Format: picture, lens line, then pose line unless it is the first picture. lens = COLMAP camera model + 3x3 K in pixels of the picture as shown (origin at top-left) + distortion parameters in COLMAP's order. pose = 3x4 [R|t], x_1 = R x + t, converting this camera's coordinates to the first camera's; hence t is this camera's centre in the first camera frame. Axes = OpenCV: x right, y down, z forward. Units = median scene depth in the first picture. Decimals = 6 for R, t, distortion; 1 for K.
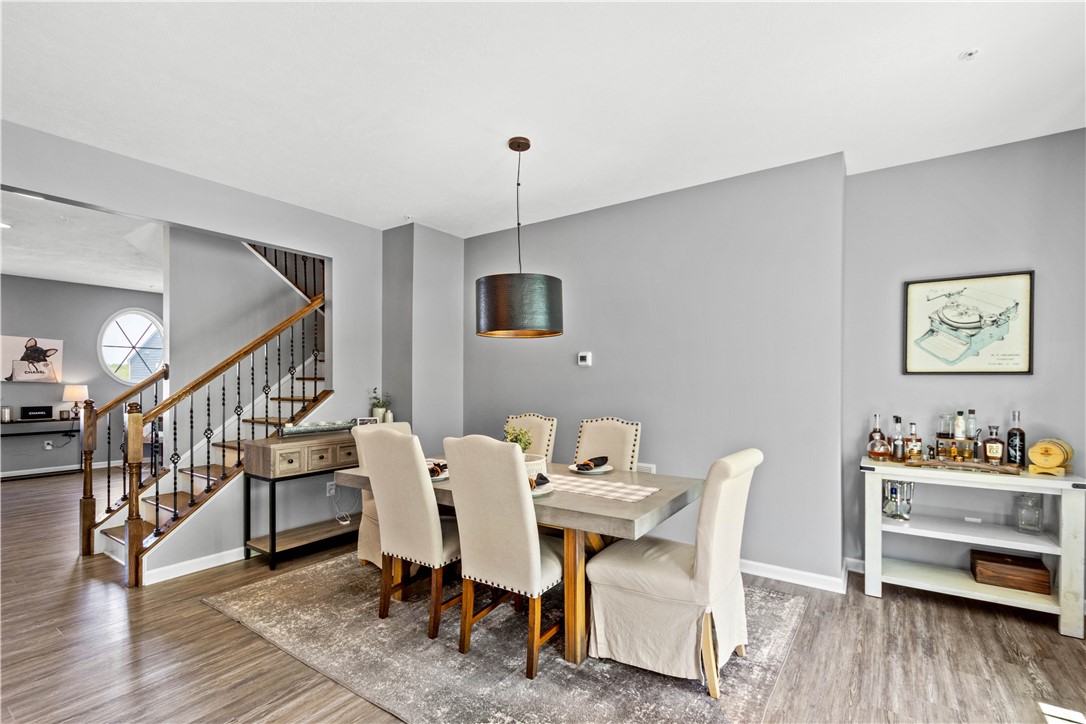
lens RADIAL K [[496.9, 0, 549.7], [0, 496.9, 382.3], [0, 0, 1]] dist [0.000033, -0.001600]
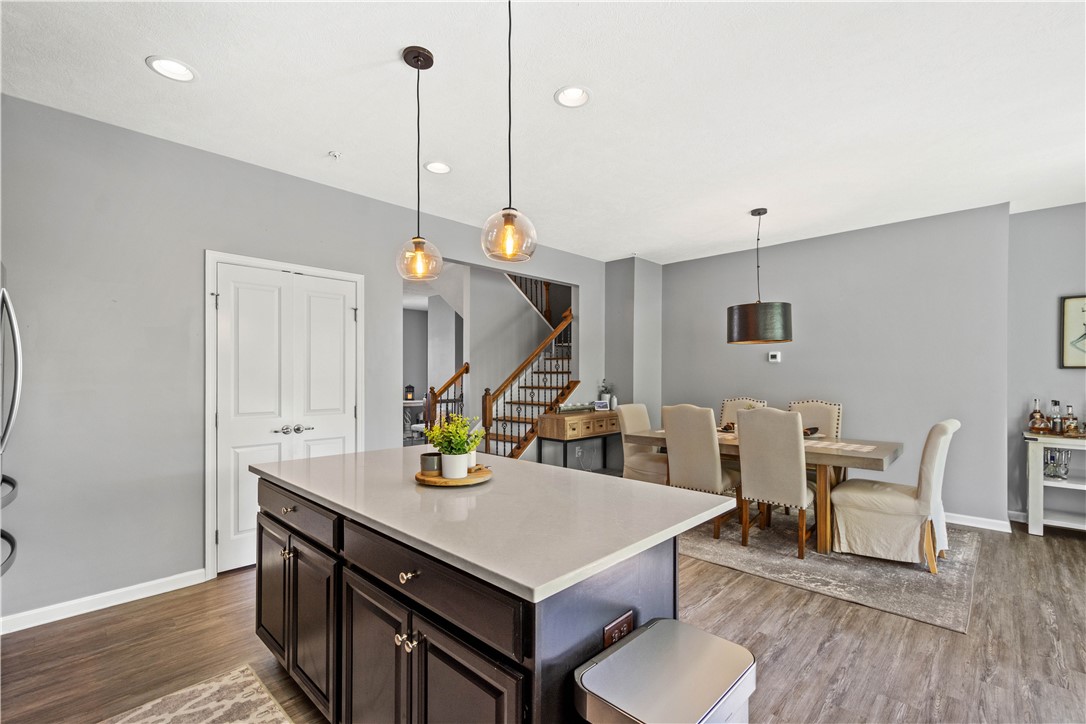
lens RADIAL K [[485.6, 0, 552.9], [0, 485.6, 375.7], [0, 0, 1]] dist [0.013184, -0.003608]
pose [[0.988899, -0.001057, -0.148585, -0.411396], [0.001421, 0.999996, 0.002345, -0.001854], [0.148581, -0.002530, 0.988897, -0.467161]]
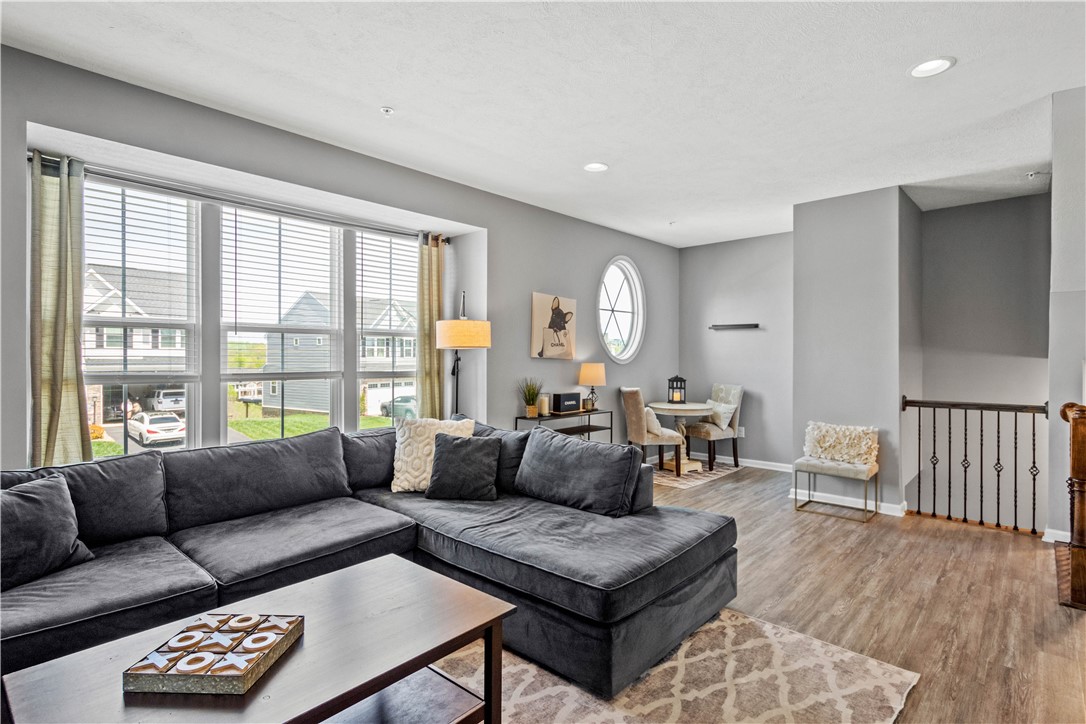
lens RADIAL K [[528.2, 0, 570.4], [0, 528.2, 360.7], [0, 0, 1]] dist [0.009777, -0.000328]
pose [[0.992392, -0.001376, -0.123114, -1.988600], [0.002050, 0.999984, 0.005346, -0.003752], [0.123105, -0.005558, 0.992378, 0.550949]]
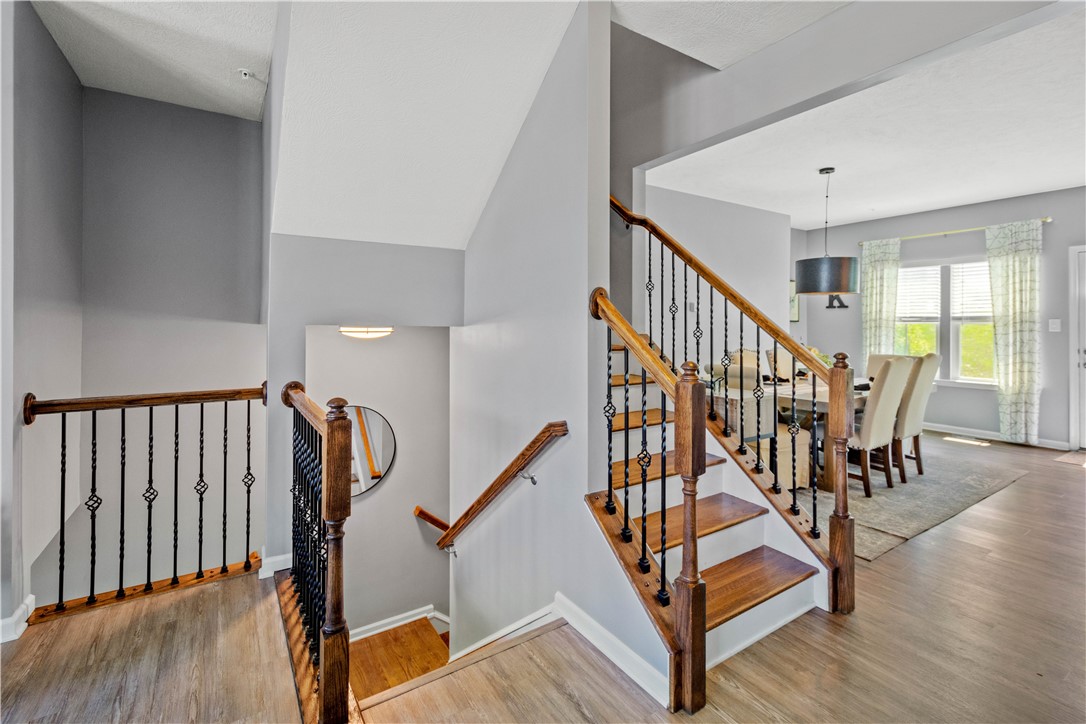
lens RADIAL K [[485.6, 0, 552.5], [0, 485.6, 323.6], [0, 0, 1]] dist [0.013184, -0.003608]
pose [[0.370905, 0.002267, 0.928668, -1.646354], [-0.001794, 0.999997, -0.001724, 0.000439], [-0.928669, -0.001026, 0.370908, 1.128349]]
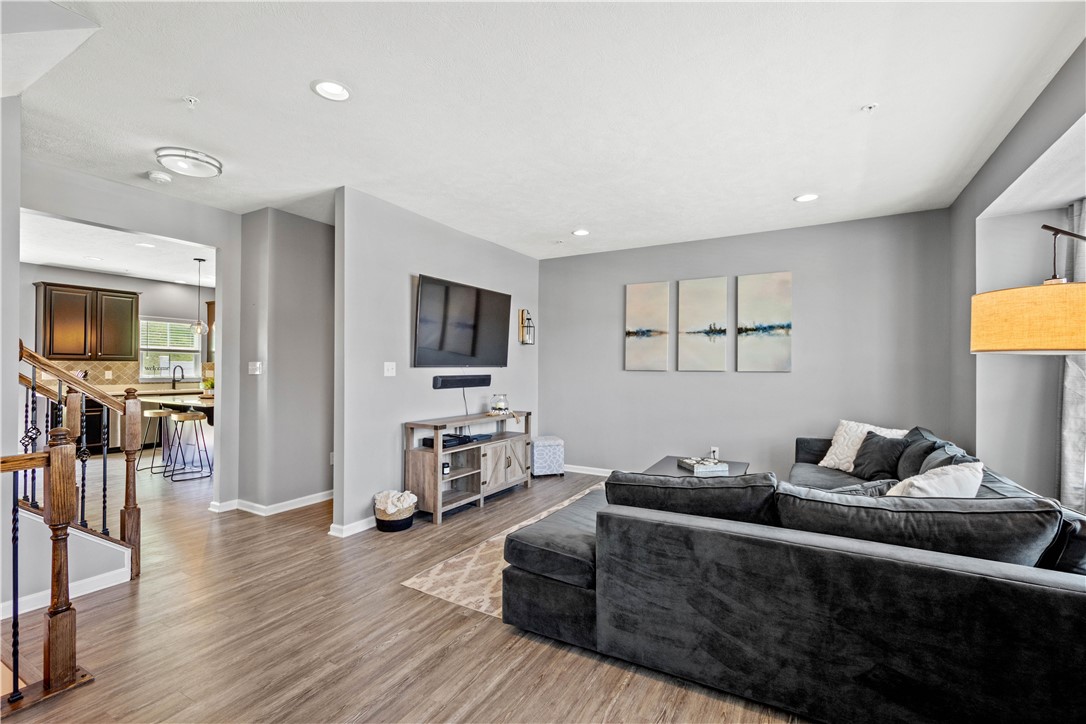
lens RADIAL K [[485.6, 0, 545.6], [0, 485.6, 365.8], [0, 0, 1]] dist [0.013184, -0.003608]
pose [[-0.997636, -0.009017, -0.068130, -1.837640], [-0.008779, 0.999954, -0.003785, -0.006141], [0.068161, -0.003178, -0.997669, 2.187923]]
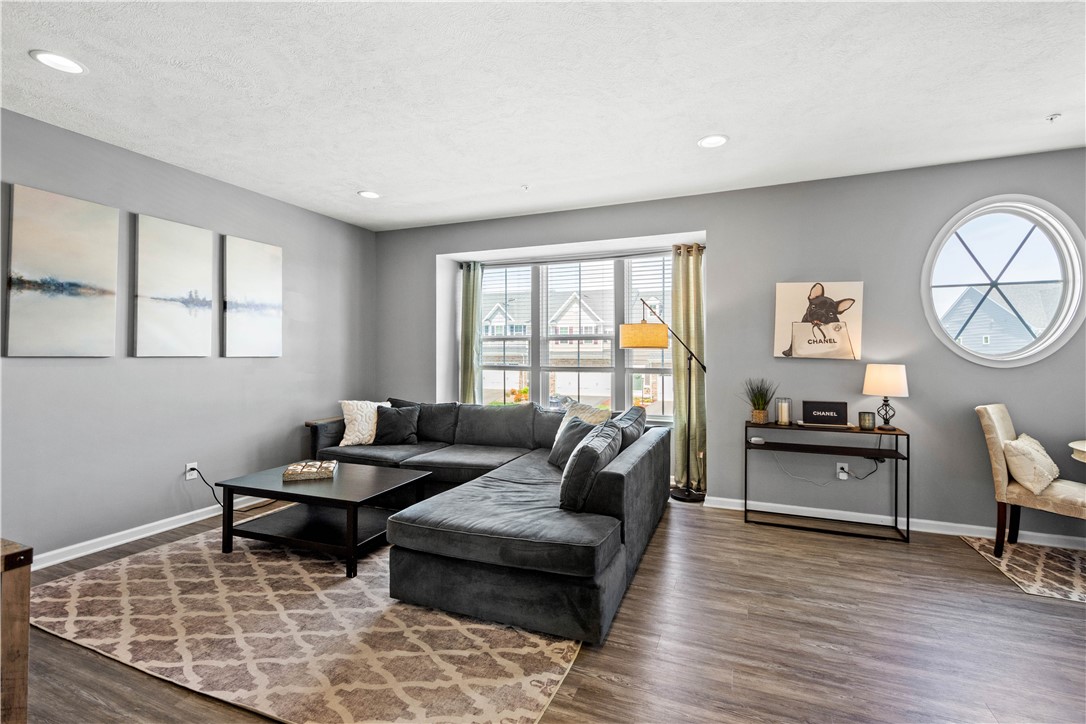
lens RADIAL K [[485.6, 0, 561.8], [0, 485.6, 347.0], [0, 0, 1]] dist [0.013184, -0.003608]
pose [[0.229867, -0.018980, -0.973037, -1.191585], [-0.003428, 0.999788, -0.020311, -0.002501], [0.973216, 0.008004, 0.229753, 1.233169]]
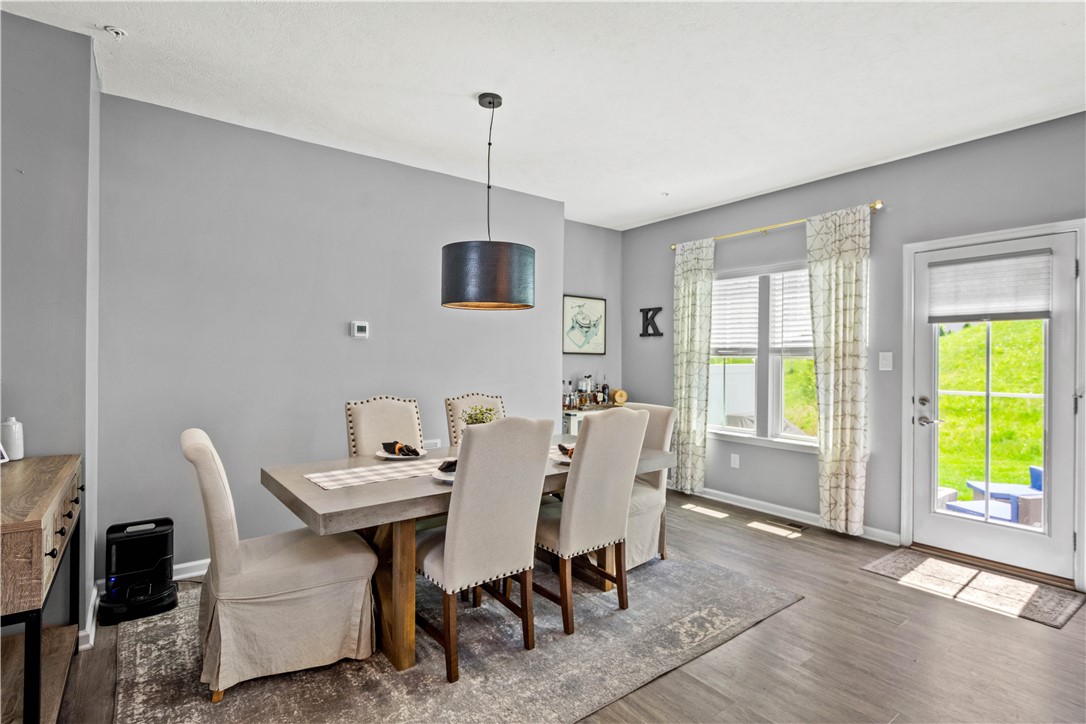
lens RADIAL K [[528.2, 0, 548.2], [0, 528.2, 361.7], [0, 0, 1]] dist [0.009777, -0.000328]
pose [[0.304093, -0.003313, 0.952636, -0.890732], [-0.007137, 0.999958, 0.005756, 0.000157], [-0.952615, -0.008549, 0.304057, 0.546229]]
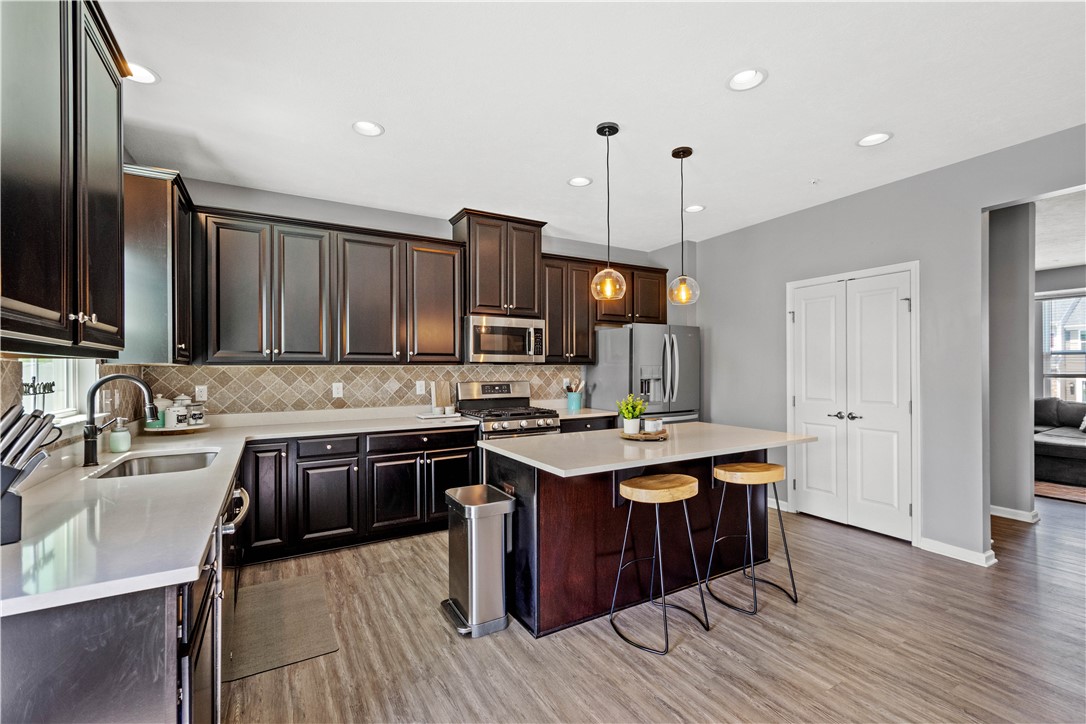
lens RADIAL K [[485.6, 0, 542.9], [0, 485.6, 365.3], [0, 0, 1]] dist [0.013184, -0.003608]
pose [[-0.422360, -0.010202, -0.906371, 0.318235], [0.007214, 0.999867, -0.014616, 0.002078], [0.906399, -0.012712, -0.422230, 0.336460]]
